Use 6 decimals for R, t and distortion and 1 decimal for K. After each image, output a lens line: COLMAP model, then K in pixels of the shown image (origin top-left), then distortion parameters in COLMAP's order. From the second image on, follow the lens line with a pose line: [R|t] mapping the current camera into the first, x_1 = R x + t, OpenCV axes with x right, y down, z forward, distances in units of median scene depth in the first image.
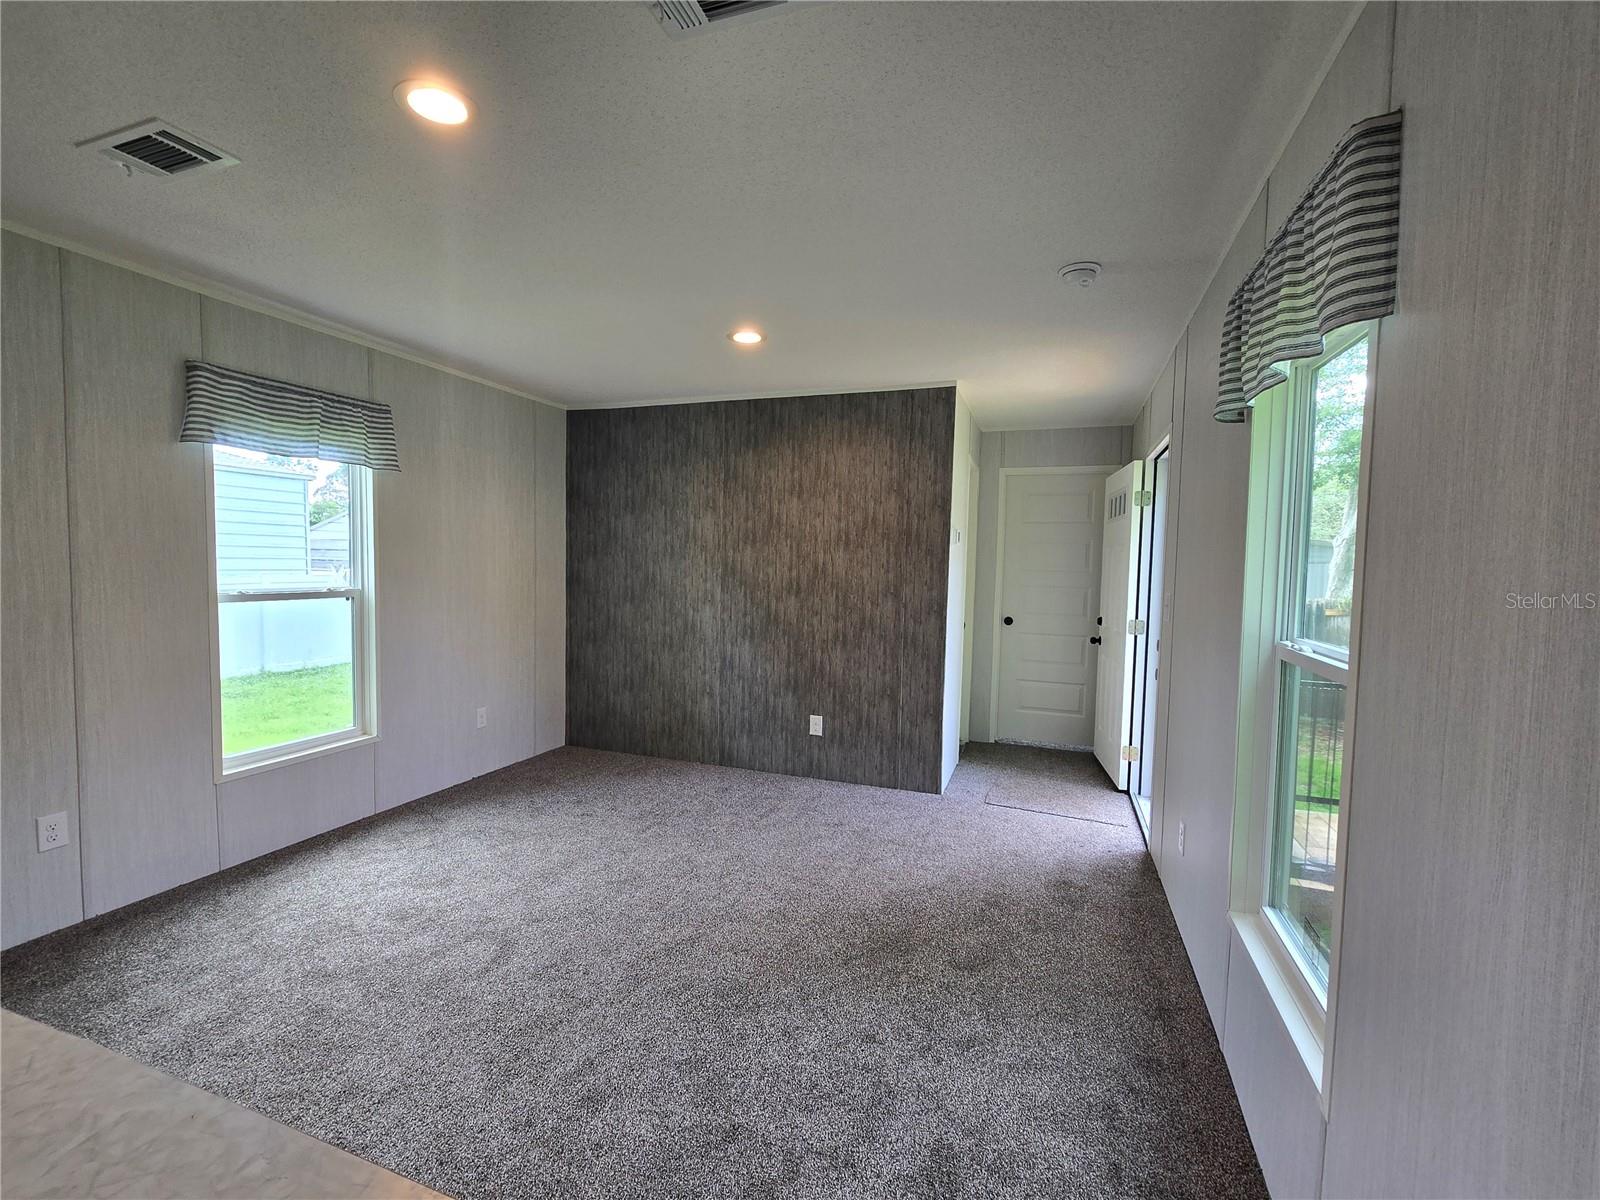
lens RADIAL K [[714.9, 0, 791.3], [0, 714.9, 596.2], [0, 0, 1]] dist [-0.009003, 0.002725]
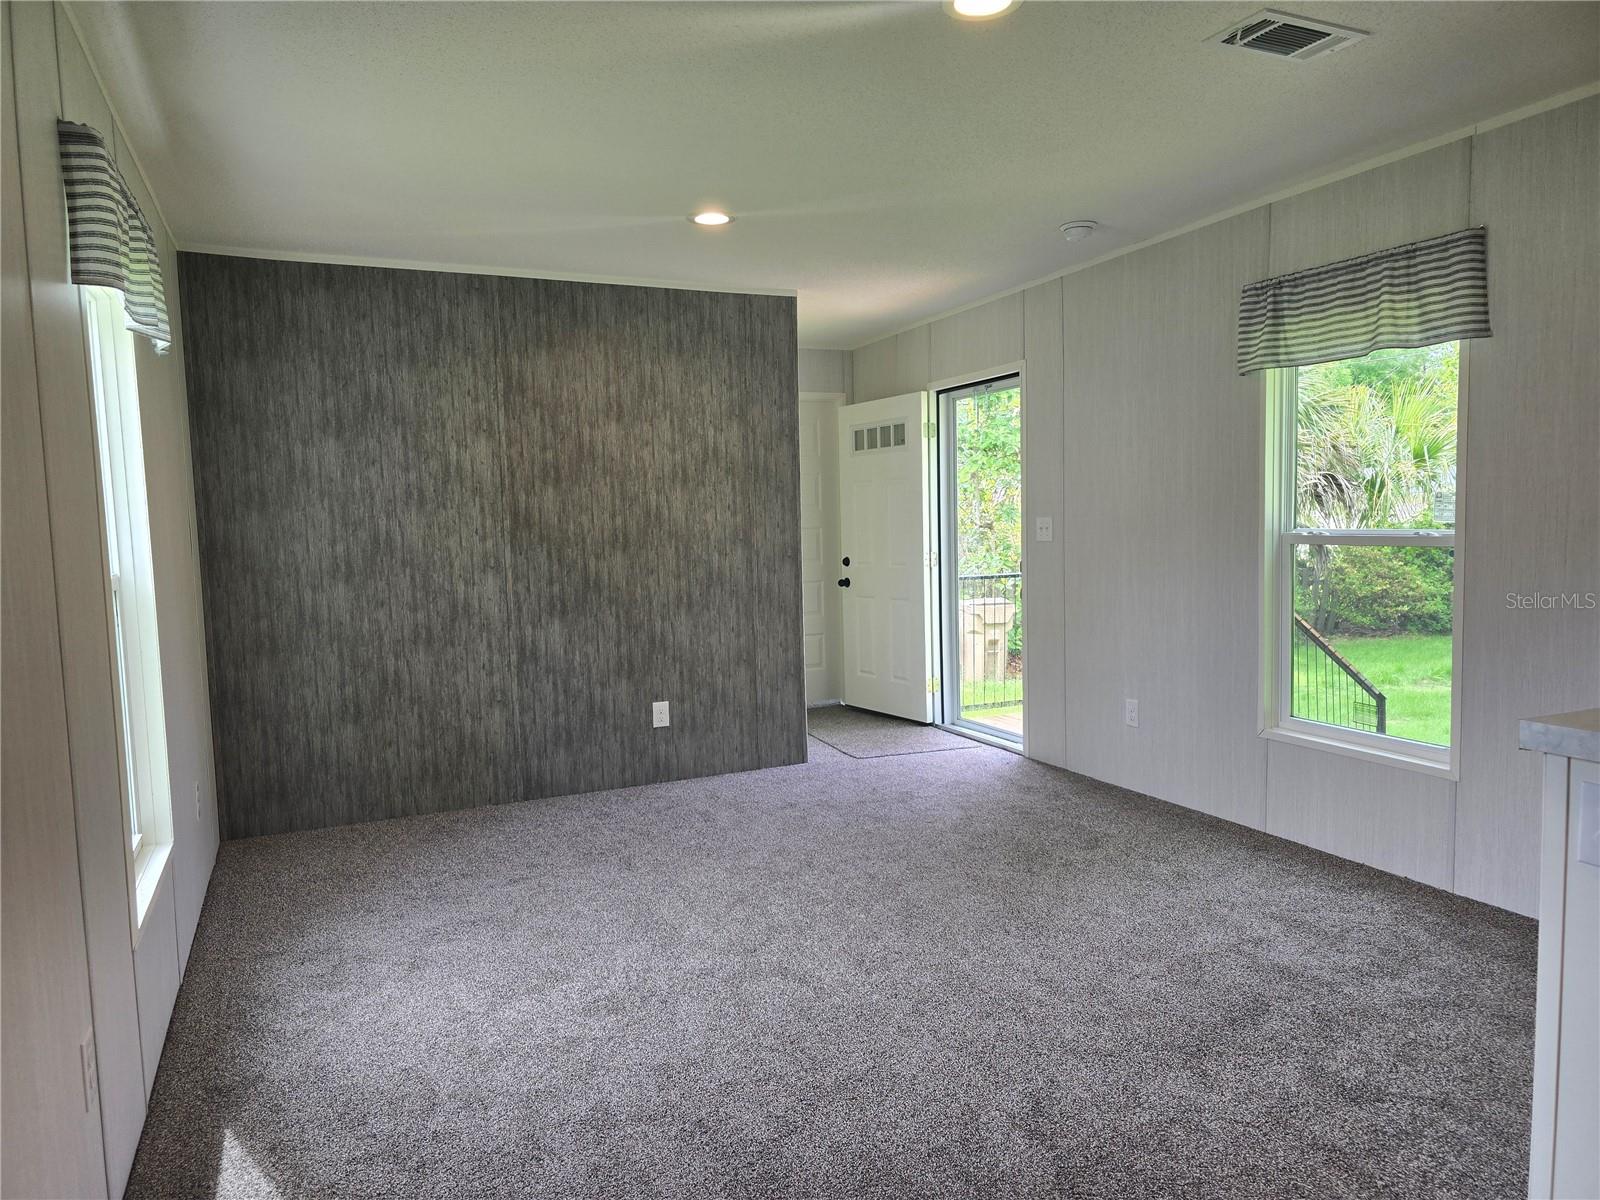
lens RADIAL K [[1065.2, 0, 792.5], [0, 1065.2, 605.1], [0, 0, 1]] dist [0.053749, -0.039909]
pose [[0.706917, -0.096051, 0.700744, -0.678956], [0.073728, 0.995346, 0.062054, -0.000272], [-0.703443, 0.007797, 0.710709, 0.069034]]
